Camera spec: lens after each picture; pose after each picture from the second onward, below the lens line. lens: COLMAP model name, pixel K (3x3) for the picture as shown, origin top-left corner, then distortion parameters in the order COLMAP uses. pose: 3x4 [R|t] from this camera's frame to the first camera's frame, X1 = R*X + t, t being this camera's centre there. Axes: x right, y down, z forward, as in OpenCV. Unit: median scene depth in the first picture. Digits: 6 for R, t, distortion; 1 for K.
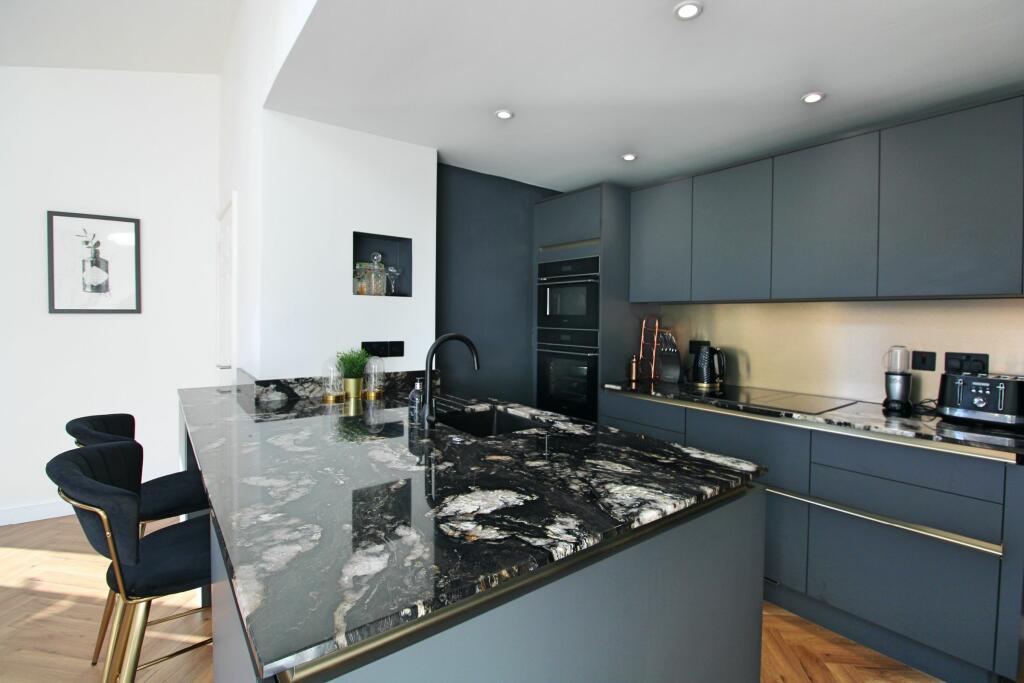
lens RADIAL K [[473.7, 0, 520.5], [0, 473.7, 325.0], [0, 0, 1]] dist [-0.000645, -0.012948]
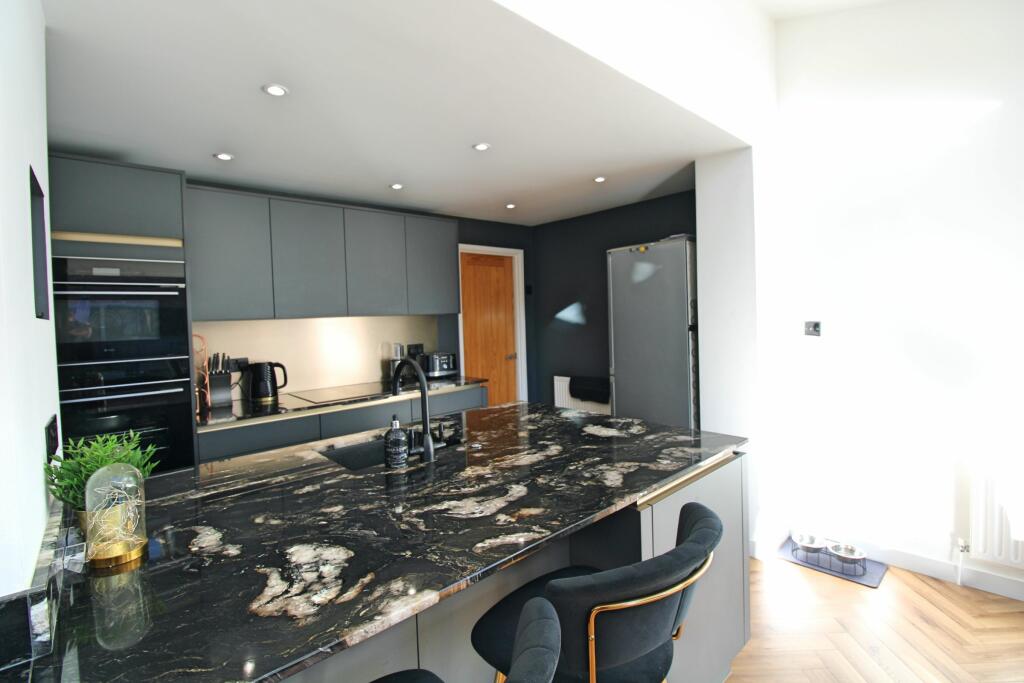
lens RADIAL K [[473.7, 0, 520.5], [0, 473.7, 325.0], [0, 0, 1]] dist [-0.000645, -0.012948]
pose [[-0.085532, -0.031562, 0.995835, -0.908811], [0.046939, 0.998261, 0.035670, -0.060362], [-0.995229, 0.049795, -0.083901, 0.698539]]
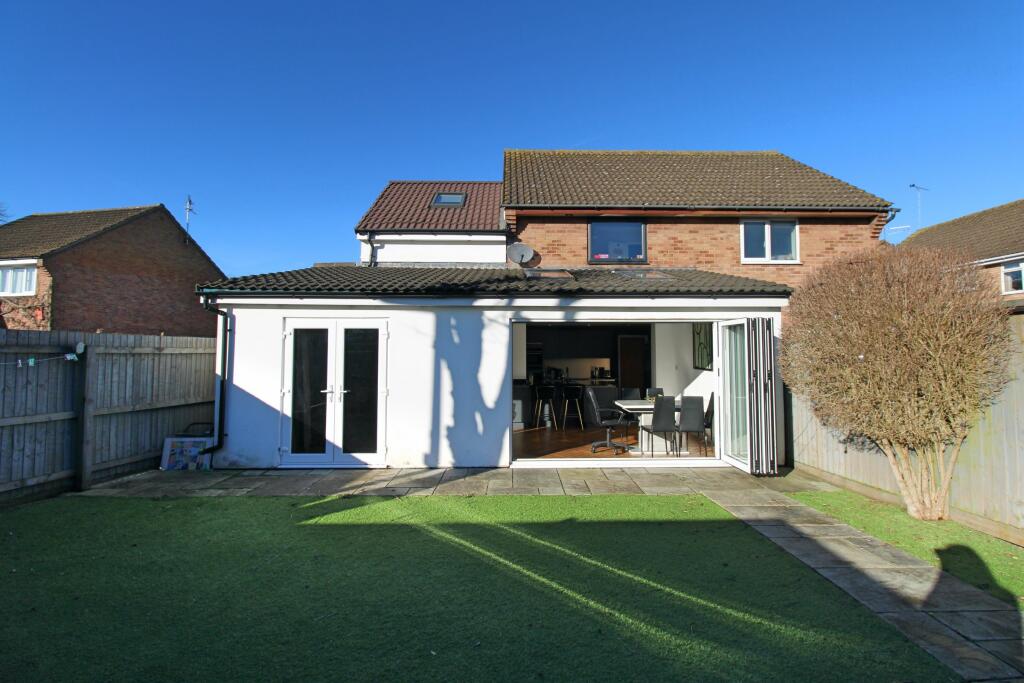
lens RADIAL K [[470.7, 0, 523.5], [0, 470.7, 328.1], [0, 0, 1]] dist [-0.001068, -0.013330]
pose [[0.593687, 0.028926, 0.804176, -4.279678], [0.022532, 0.998364, -0.052545, -0.135189], [-0.804381, 0.049315, 0.592064, -1.694285]]
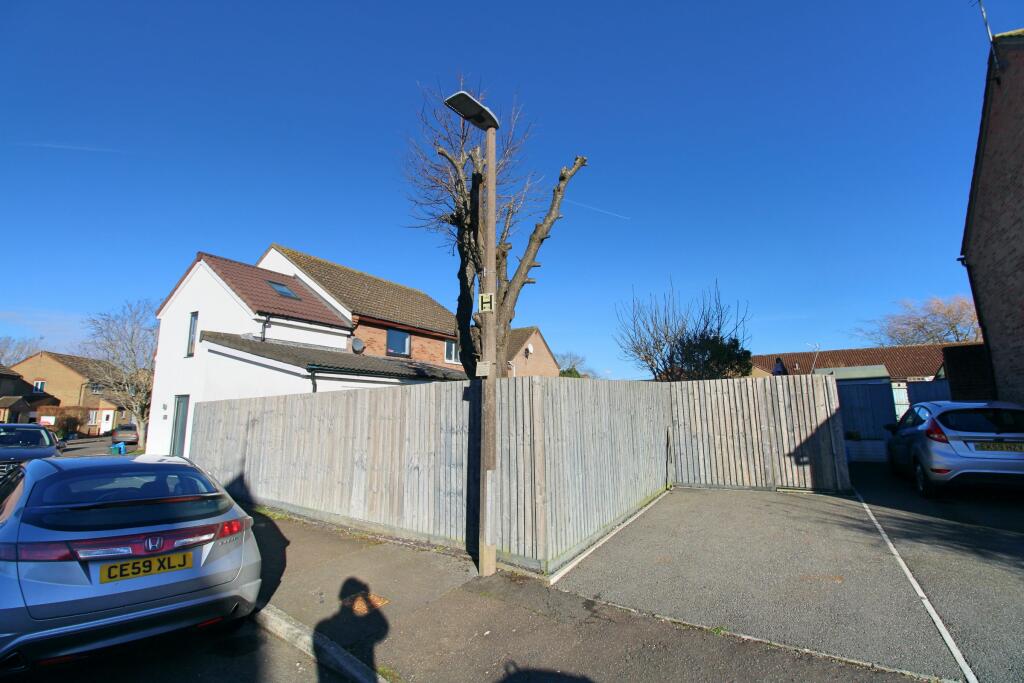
lens RADIAL K [[470.7, 0, 523.5], [0, 470.7, 328.1], [0, 0, 1]] dist [-0.001068, -0.013330]
pose [[-0.406519, 0.154250, 0.900527, -7.931682], [0.028574, 0.987310, -0.156216, -0.182268], [-0.913196, -0.037773, -0.405767, 1.590354]]
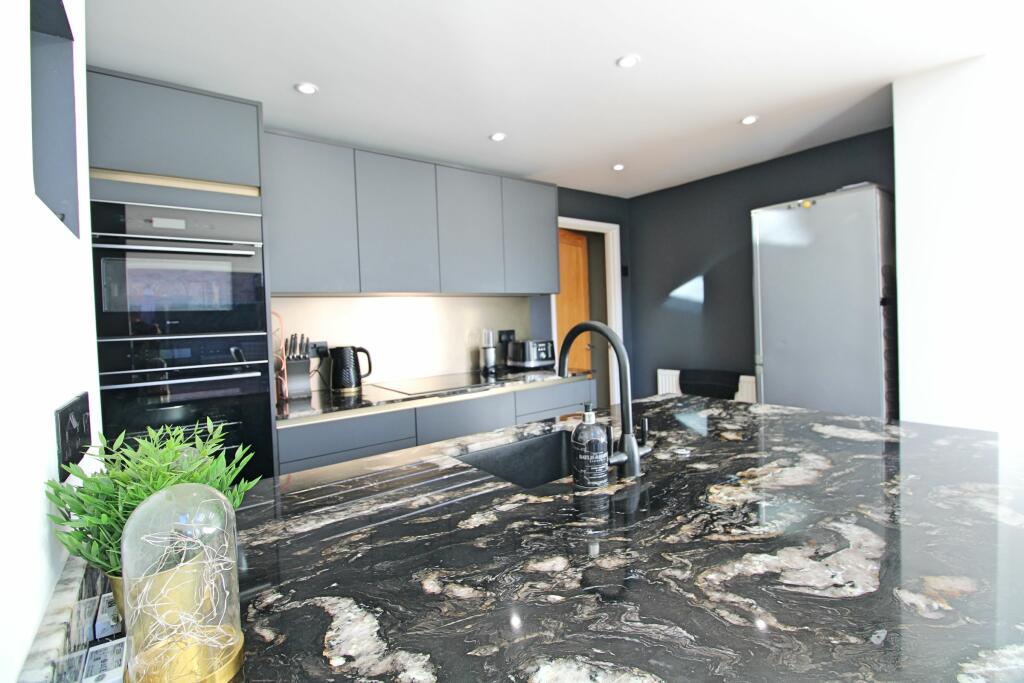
lens RADIAL K [[470.7, 0, 523.5], [0, 470.7, 328.1], [0, 0, 1]] dist [-0.001068, -0.013330]
pose [[-0.007565, -0.034083, 0.999390, -0.640162], [0.052288, 0.998038, 0.034432, -0.000387], [-0.998603, 0.052517, -0.005768, 0.898443]]
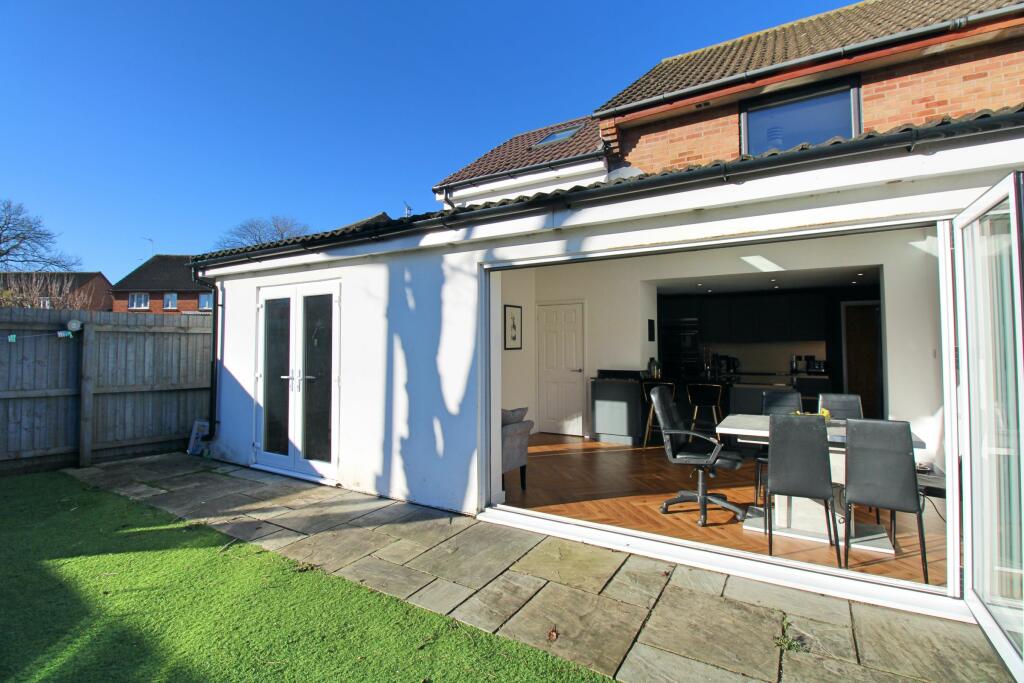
lens RADIAL K [[470.7, 0, 523.5], [0, 470.7, 328.1], [0, 0, 1]] dist [-0.001068, -0.013330]
pose [[0.928372, -0.002272, 0.371644, -2.387402], [0.022542, 0.998484, -0.050206, -0.020025], [-0.370967, 0.054987, 0.927017, -1.522908]]
